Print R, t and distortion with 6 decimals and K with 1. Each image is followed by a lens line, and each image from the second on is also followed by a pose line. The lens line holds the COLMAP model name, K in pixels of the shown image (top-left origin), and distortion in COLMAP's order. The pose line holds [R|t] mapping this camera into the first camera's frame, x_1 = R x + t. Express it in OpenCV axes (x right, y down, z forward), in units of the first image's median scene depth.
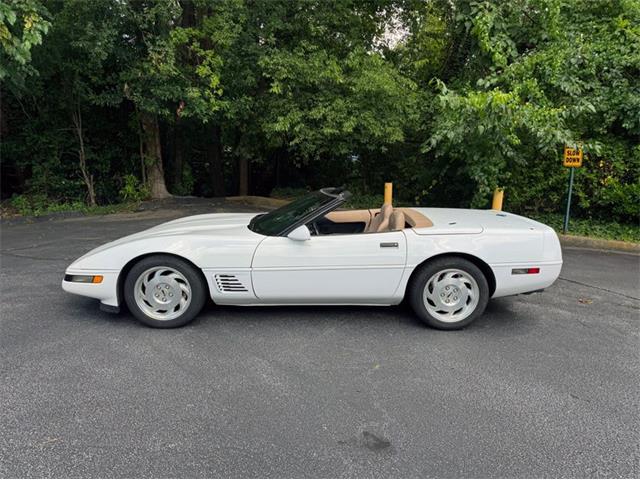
lens RADIAL K [[446.0, 0, 320.0], [0, 446.0, 240.0], [0, 0, 1]] dist [0.005016, -0.023502]
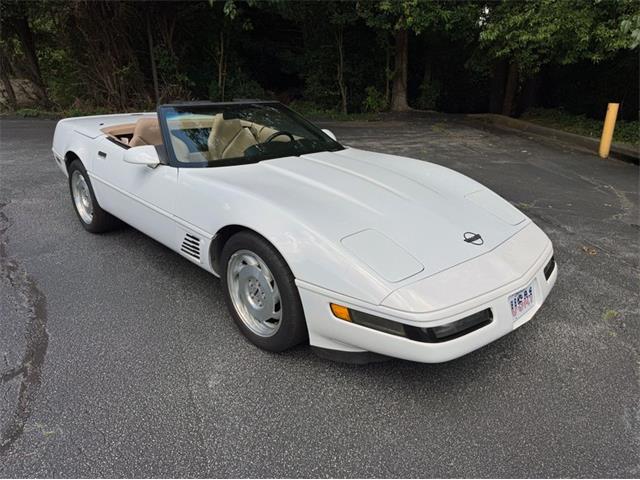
lens RADIAL K [[442.9, 0, 320.0], [0, 442.9, 240.0], [0, 0, 1]] dist [0.032108, -0.068651]
pose [[0.744334, 0.233626, -0.625608, 0.341348], [-0.127408, 0.969282, 0.210380, 0.013223], [0.655541, -0.076885, 0.751235, 0.034117]]
